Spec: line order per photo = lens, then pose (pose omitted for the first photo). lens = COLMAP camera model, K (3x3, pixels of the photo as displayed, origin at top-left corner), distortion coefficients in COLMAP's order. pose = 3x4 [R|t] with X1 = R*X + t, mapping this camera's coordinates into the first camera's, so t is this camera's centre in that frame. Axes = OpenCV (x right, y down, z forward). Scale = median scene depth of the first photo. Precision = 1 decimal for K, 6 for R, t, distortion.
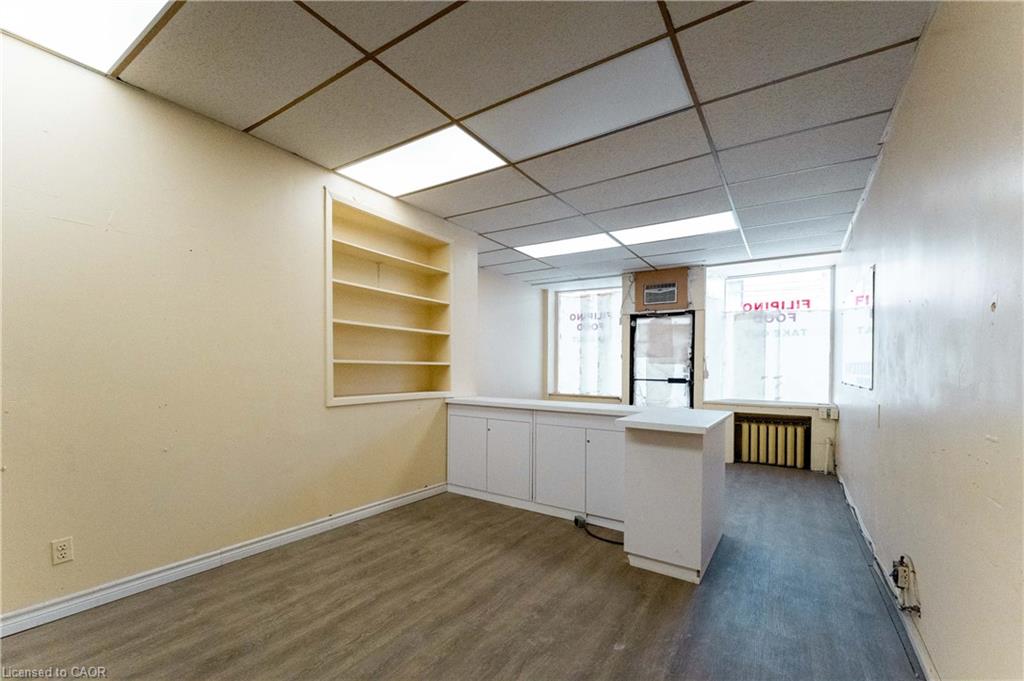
lens RADIAL K [[414.8, 0, 514.6], [0, 414.8, 368.7], [0, 0, 1]] dist [-0.005311, -0.000604]
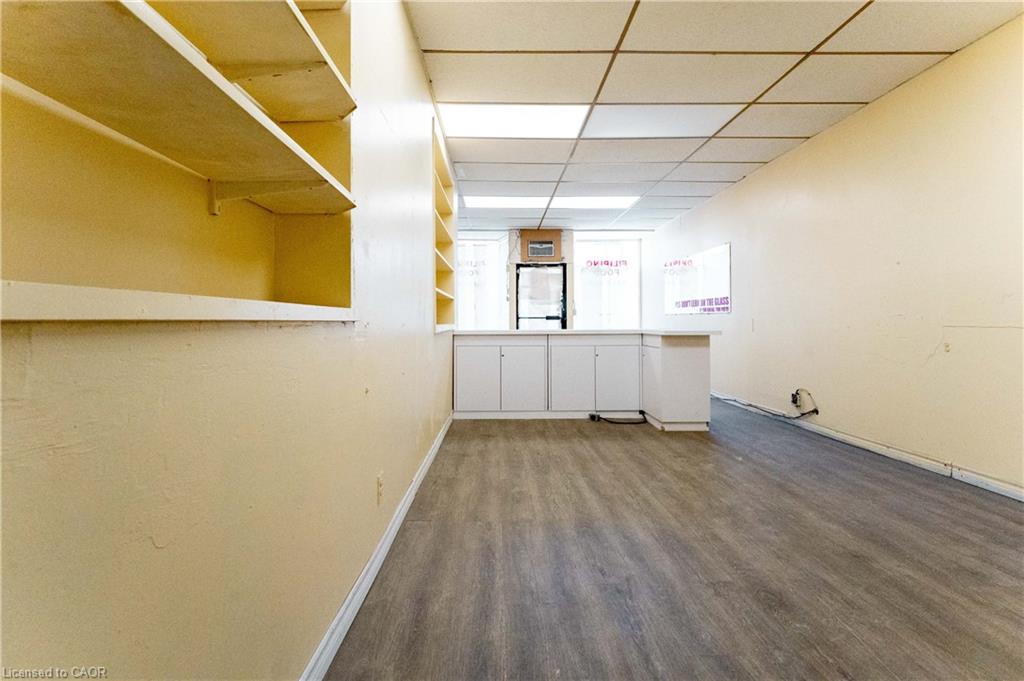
lens RADIAL K [[414.8, 0, 486.7], [0, 414.8, 306.5], [0, 0, 1]] dist [-0.005311, -0.000604]
pose [[0.838147, 0.004279, 0.545428, -0.482769], [0.016635, 0.999304, -0.033403, 0.034346], [-0.545191, 0.037070, 0.837492, 0.047536]]
